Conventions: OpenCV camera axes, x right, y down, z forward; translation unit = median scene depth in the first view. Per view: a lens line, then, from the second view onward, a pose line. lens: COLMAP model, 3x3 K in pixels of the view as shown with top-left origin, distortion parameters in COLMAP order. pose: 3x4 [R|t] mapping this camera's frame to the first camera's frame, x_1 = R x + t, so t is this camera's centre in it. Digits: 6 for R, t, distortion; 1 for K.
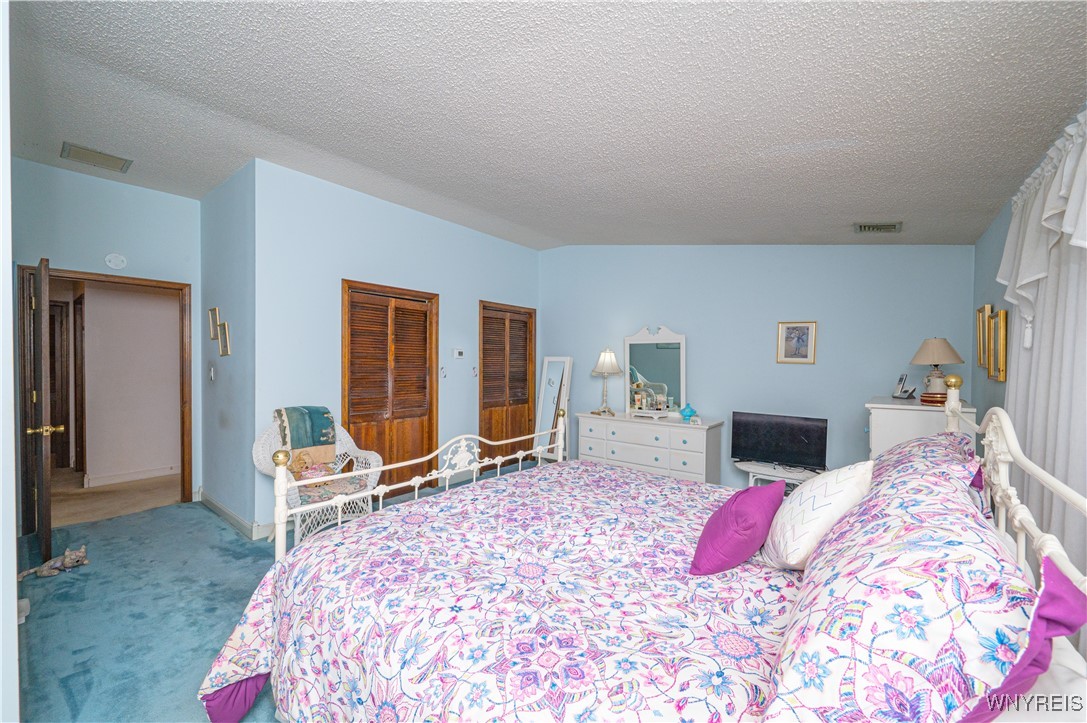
lens RADIAL K [[423.6, 0, 543.5], [0, 423.6, 361.5], [0, 0, 1]] dist [-0.000037, -0.000002]
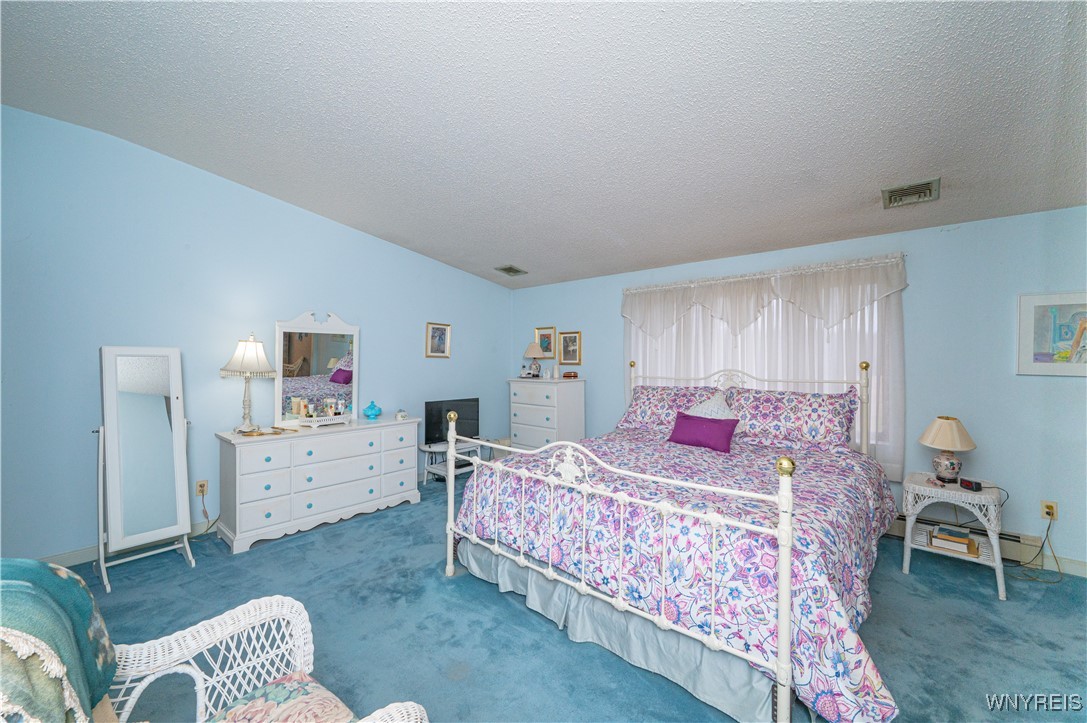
lens RADIAL K [[454.1, 0, 543.5], [0, 454.1, 361.5], [0, 0, 1]] dist [-0.000259, -0.000012]
pose [[0.022812, -0.005984, 0.999722, -0.696277], [0.000594, 0.999982, 0.005972, 0.007838], [-0.999740, 0.000457, 0.022816, 0.667632]]
